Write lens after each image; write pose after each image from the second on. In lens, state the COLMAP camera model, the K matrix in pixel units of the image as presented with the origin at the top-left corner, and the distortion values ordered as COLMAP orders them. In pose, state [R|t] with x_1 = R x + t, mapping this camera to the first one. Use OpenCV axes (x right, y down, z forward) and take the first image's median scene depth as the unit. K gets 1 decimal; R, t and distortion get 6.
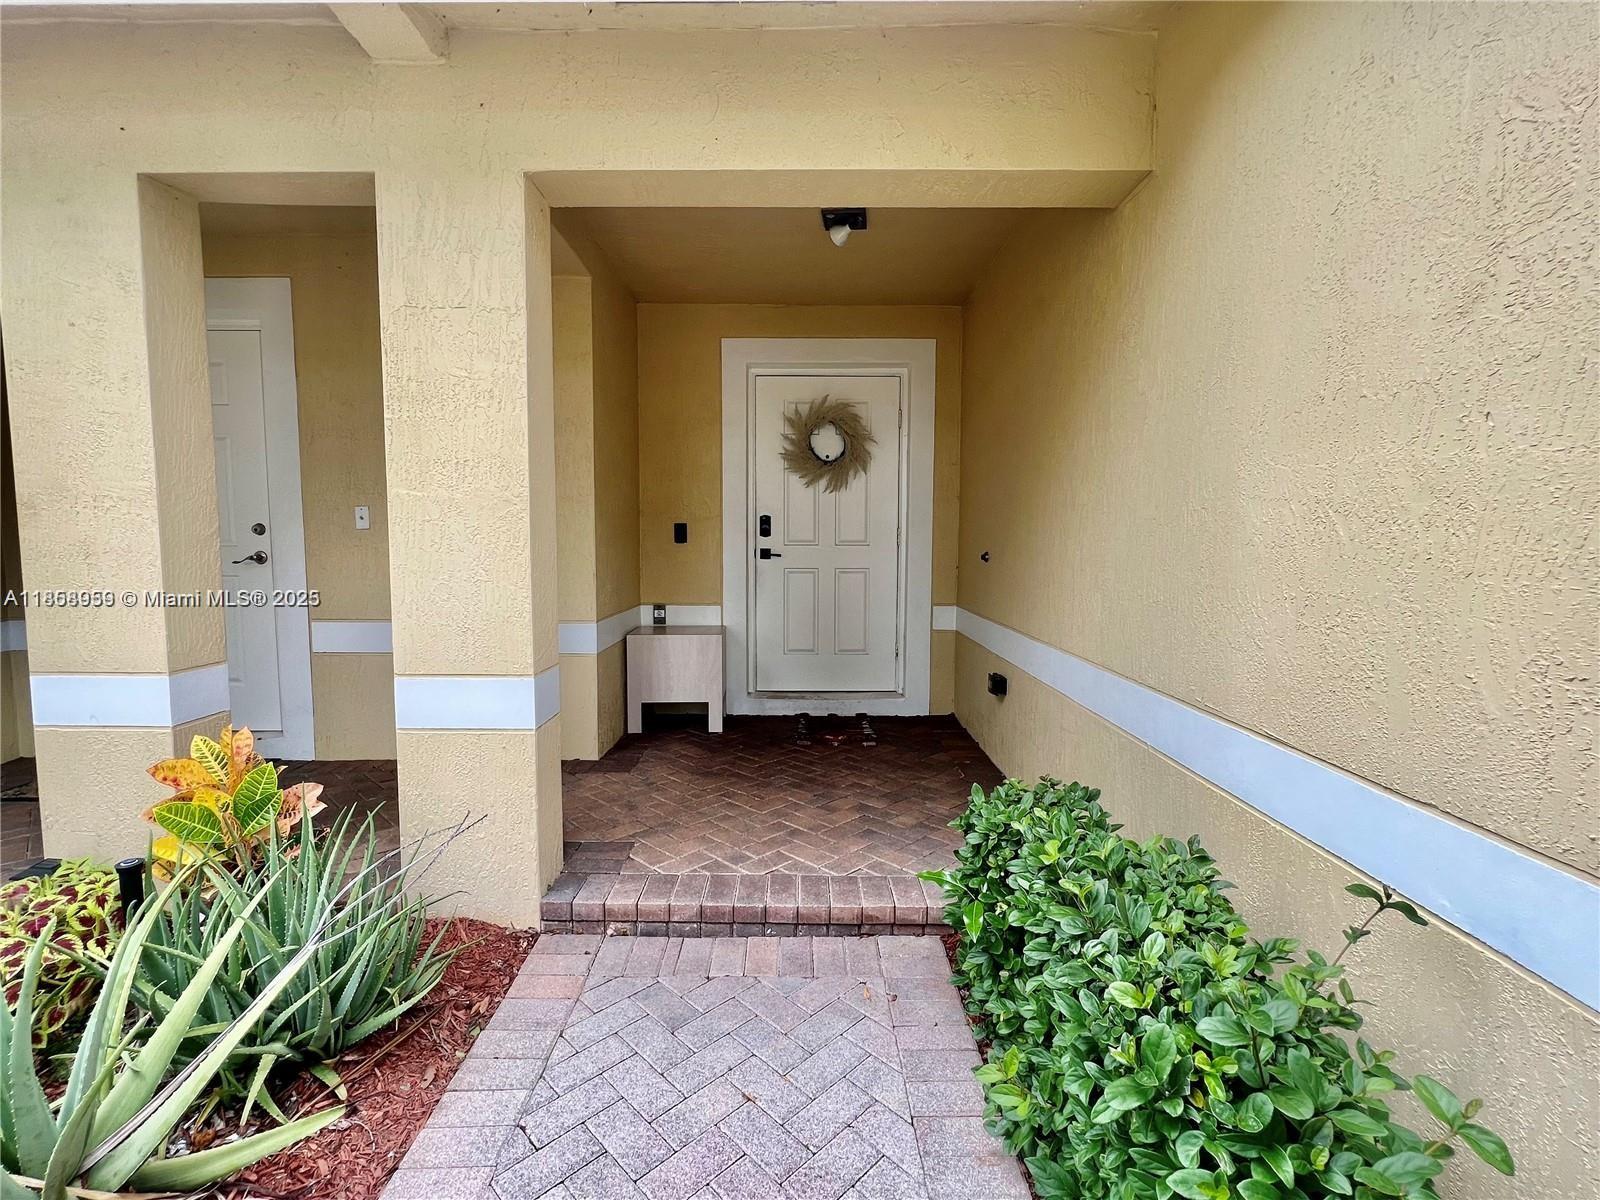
lens RADIAL K [[706.5, 0, 801.3], [0, 706.5, 598.5], [0, 0, 1]] dist [0.000052, -0.000011]
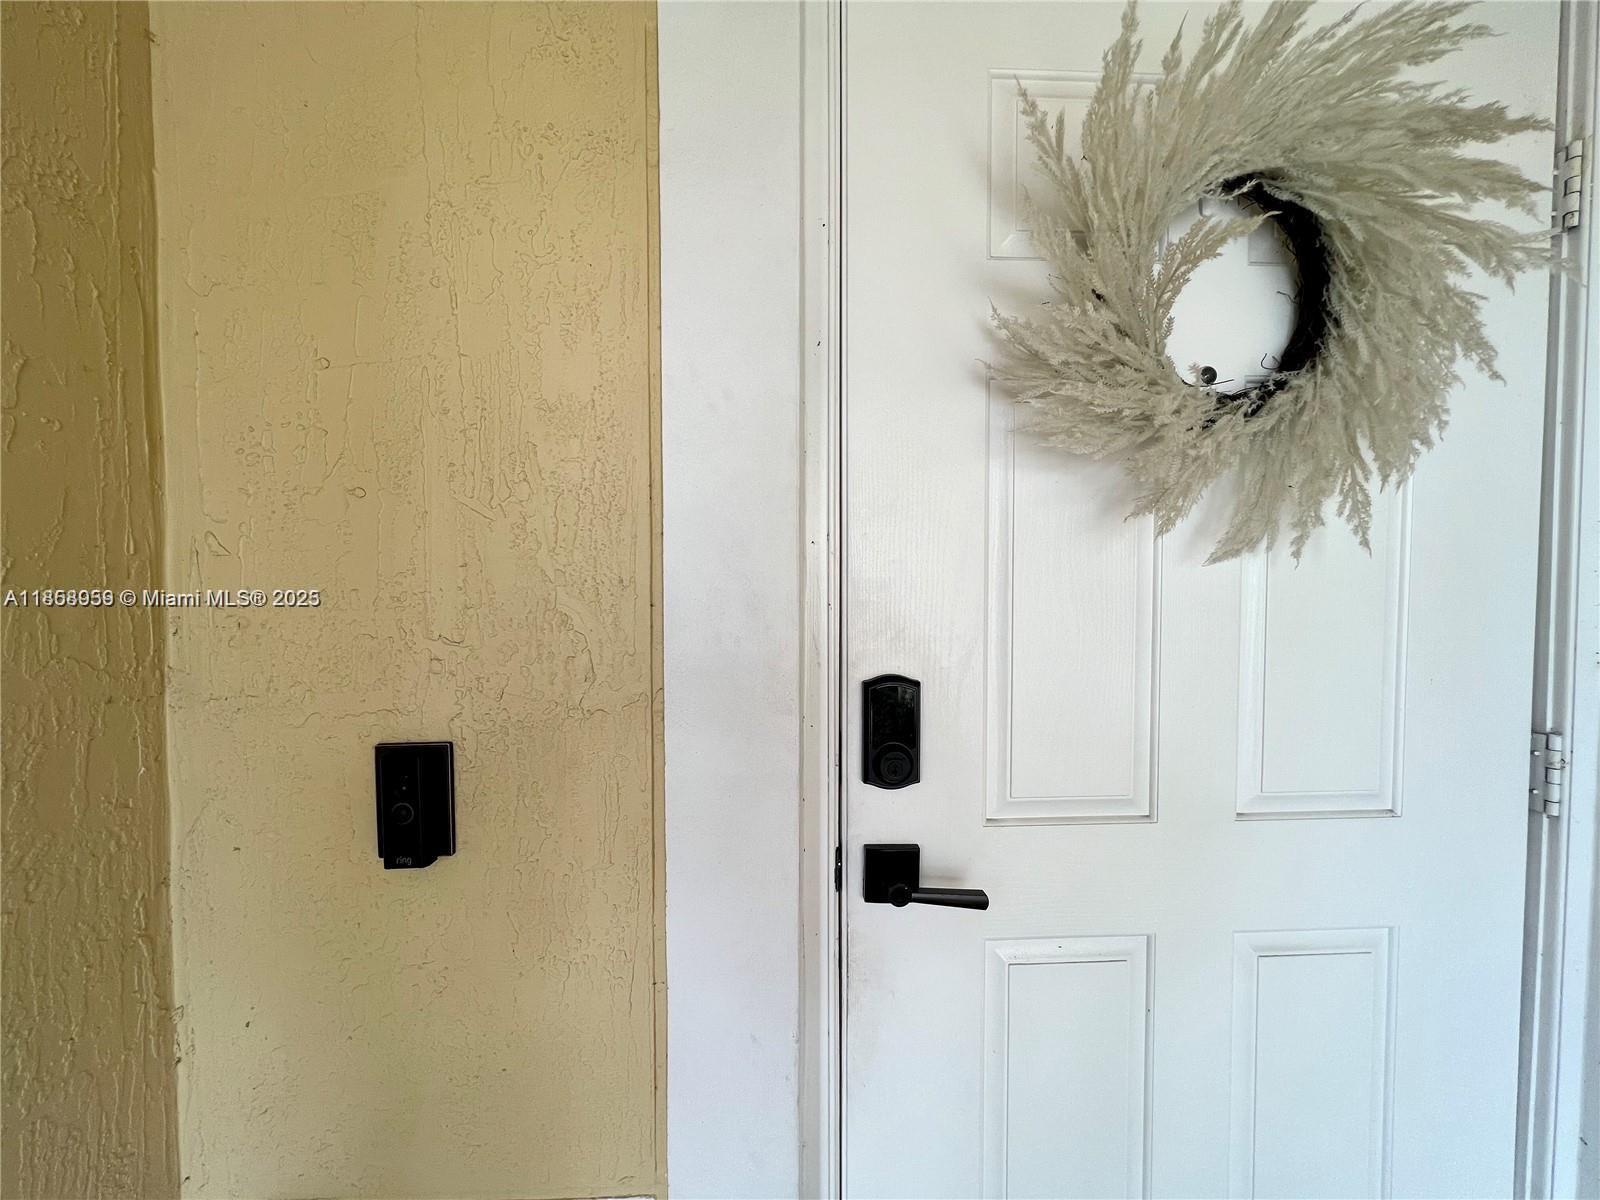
lens RADIAL K [[638.2, 0, 798.5], [0, 638.2, 598.4], [0, 0, 1]] dist [-0.001238, 0.000257]
pose [[0.999625, -0.002359, 0.027265, -0.081814], [0.003723, 0.998738, -0.050082, -0.131865], [-0.027113, 0.050165, 0.998373, 0.831083]]
